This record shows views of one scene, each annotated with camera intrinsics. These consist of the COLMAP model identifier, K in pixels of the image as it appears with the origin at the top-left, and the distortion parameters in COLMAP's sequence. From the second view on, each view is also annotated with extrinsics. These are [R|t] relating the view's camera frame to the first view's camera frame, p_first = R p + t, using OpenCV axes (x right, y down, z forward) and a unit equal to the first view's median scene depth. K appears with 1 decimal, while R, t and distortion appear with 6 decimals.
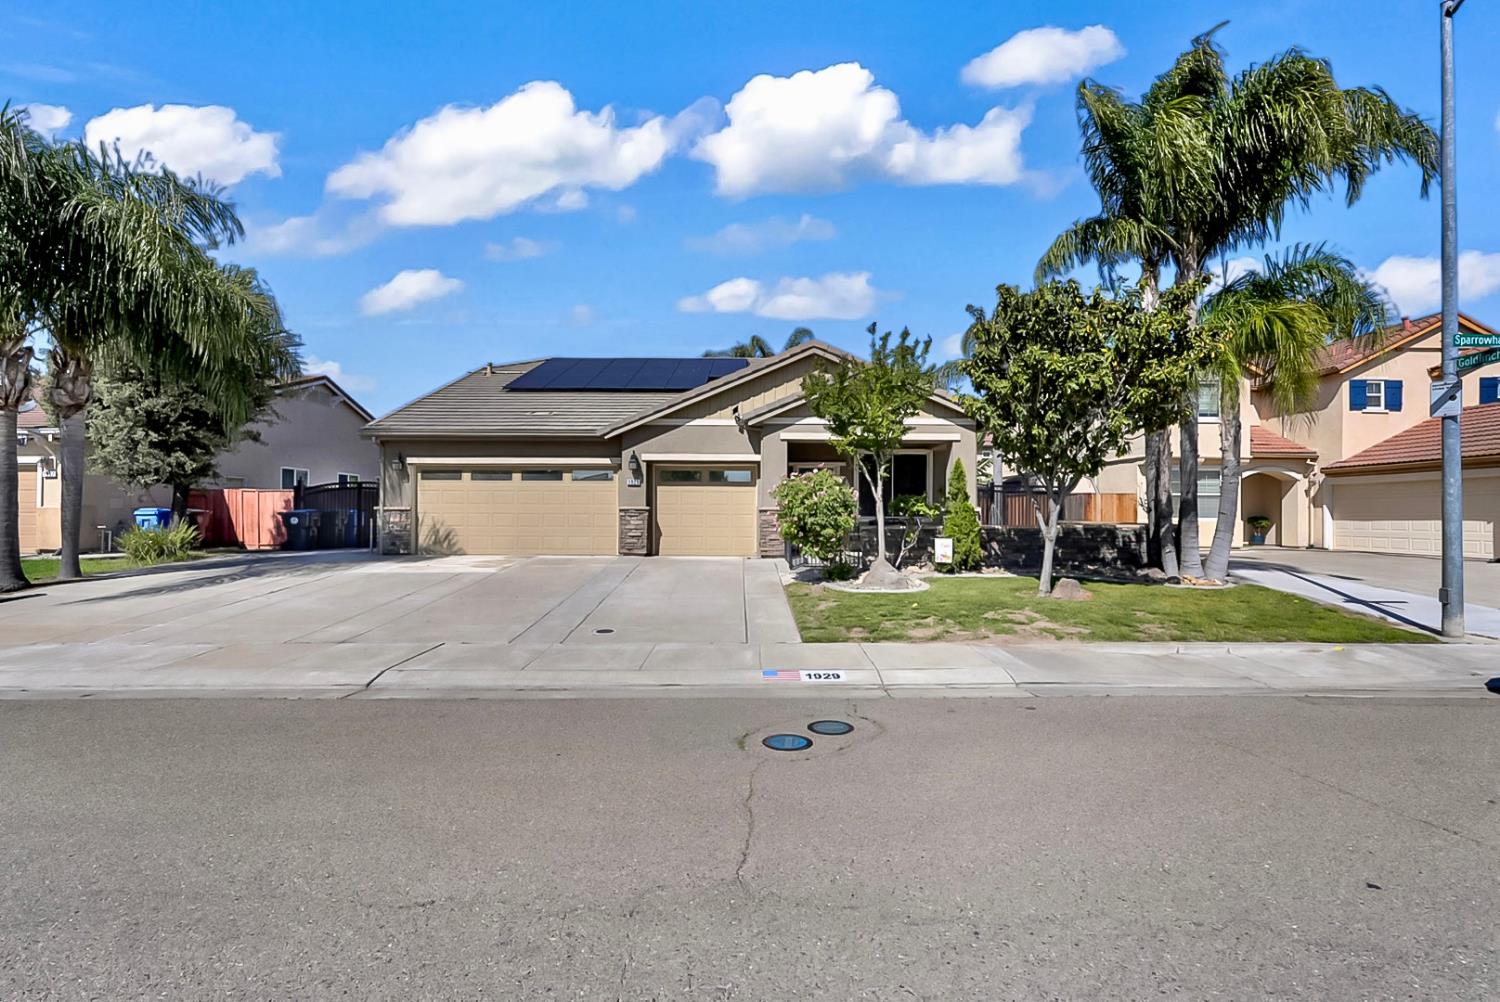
lens RADIAL K [[667.6, 0, 748.6], [0, 667.6, 505.6], [0, 0, 1]] dist [-0.001551, 0.000831]
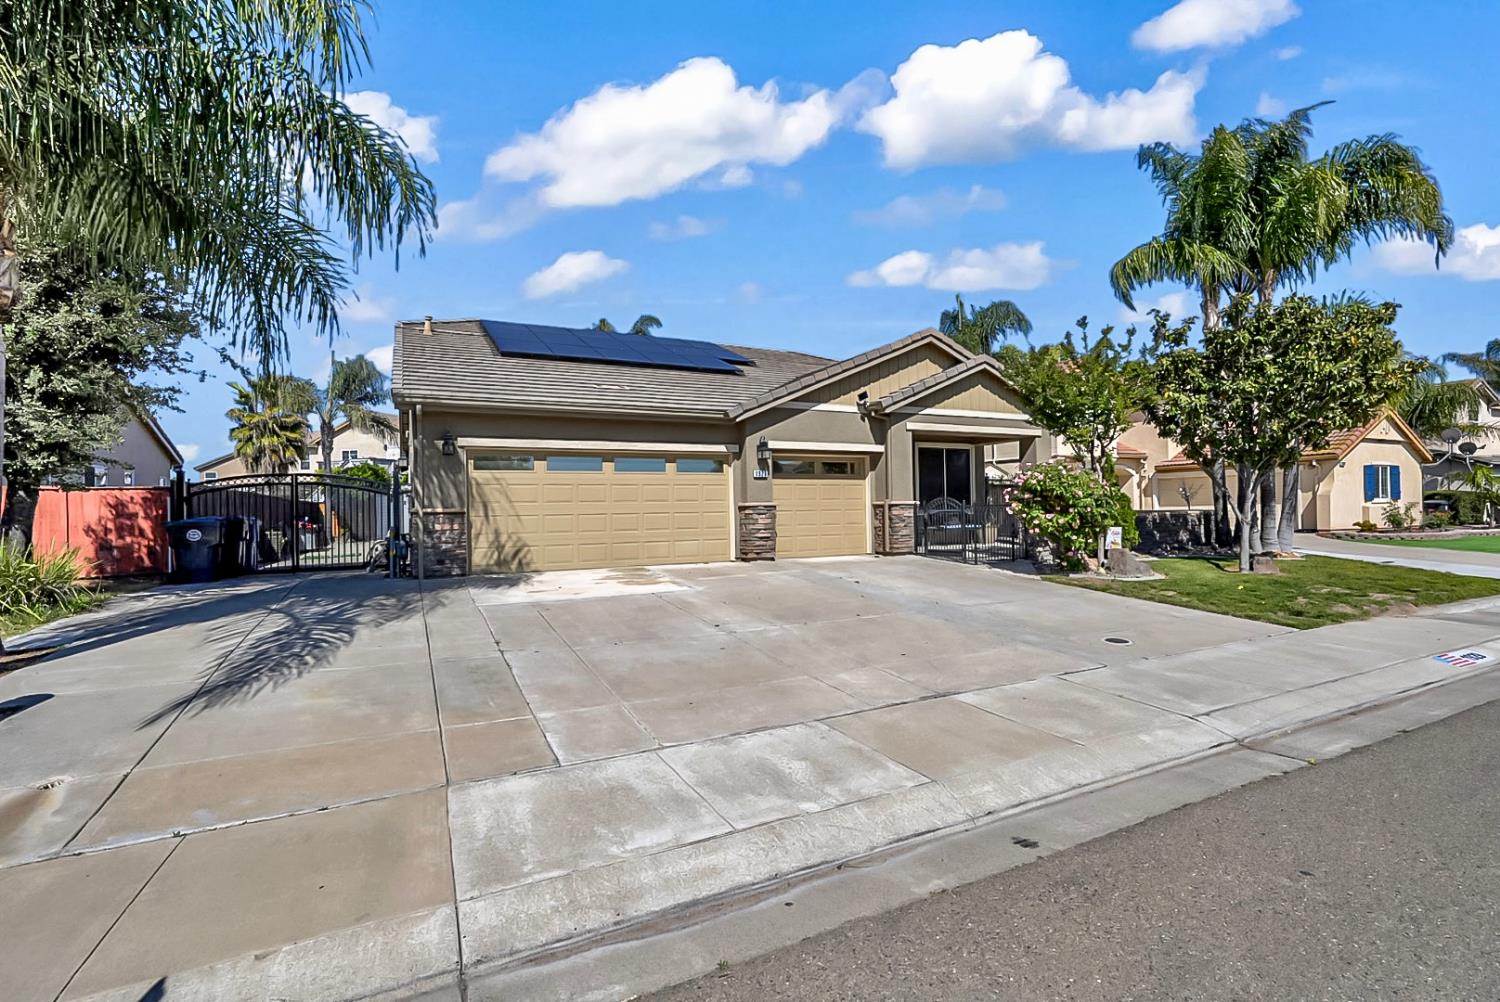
lens RADIAL K [[667.6, 0, 752.5], [0, 667.6, 499.8], [0, 0, 1]] dist [-0.001551, 0.000831]
pose [[0.895809, -0.013912, 0.444222, -0.621638], [0.016829, 0.999855, -0.002624, -0.000865], [-0.444121, 0.009827, 0.895913, 0.274136]]
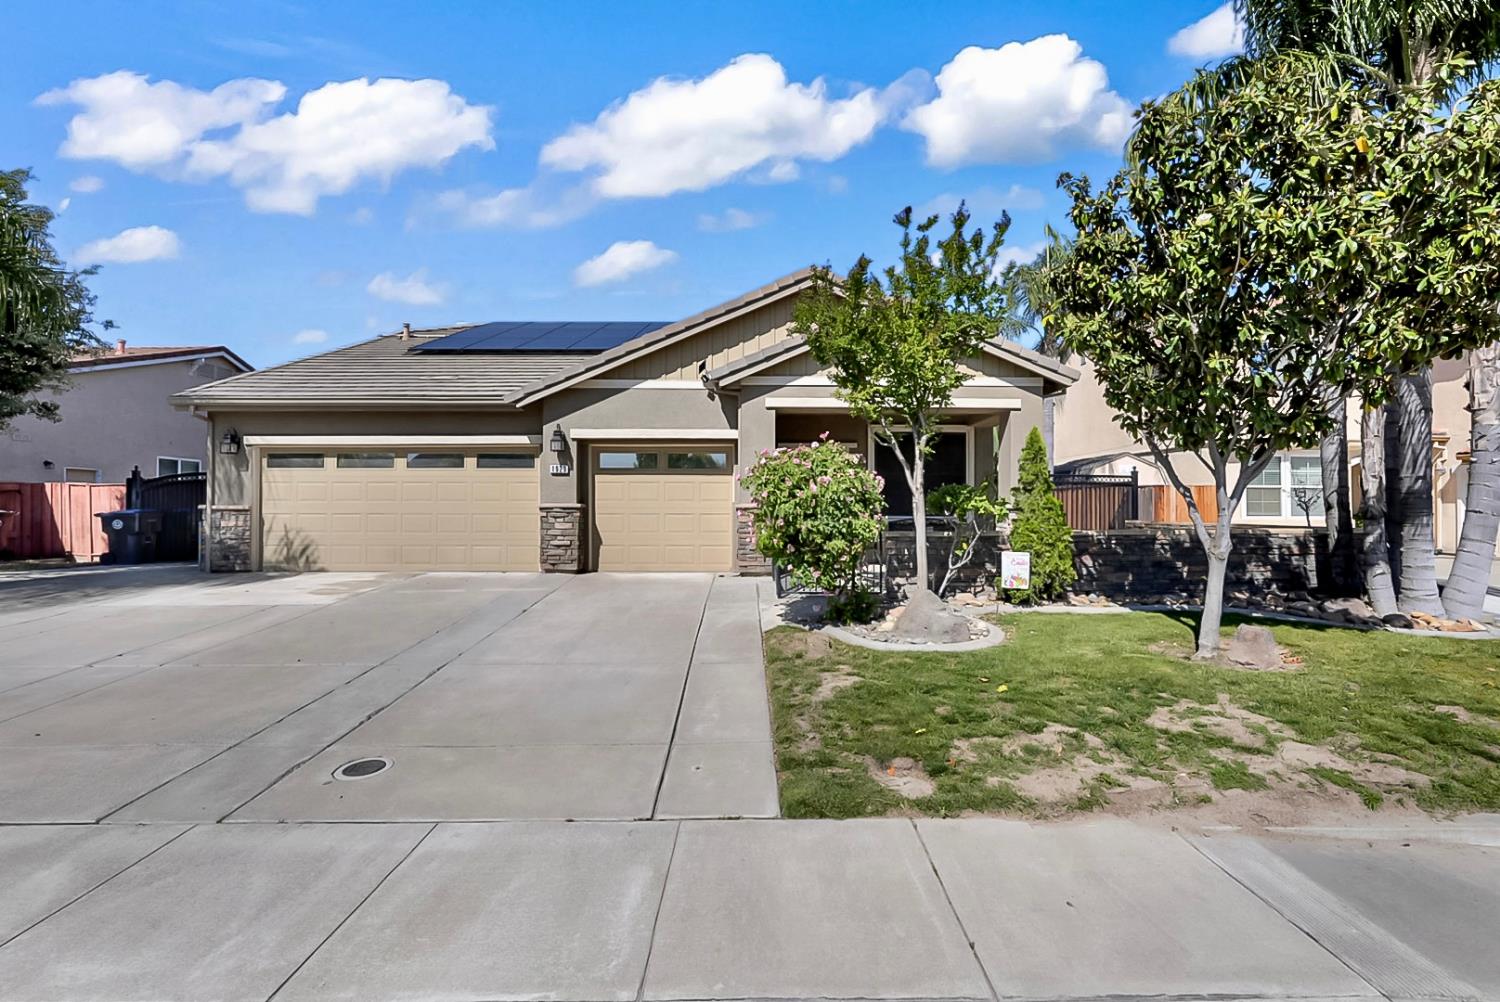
lens RADIAL K [[667.6, 0, 748.5], [0, 667.6, 499.3], [0, 0, 1]] dist [-0.001551, 0.000831]
pose [[0.999982, -0.003182, -0.005041, 0.035800], [0.003152, 0.999978, -0.005914, 0.001604], [0.005060, 0.005898, 0.999970, 0.326006]]
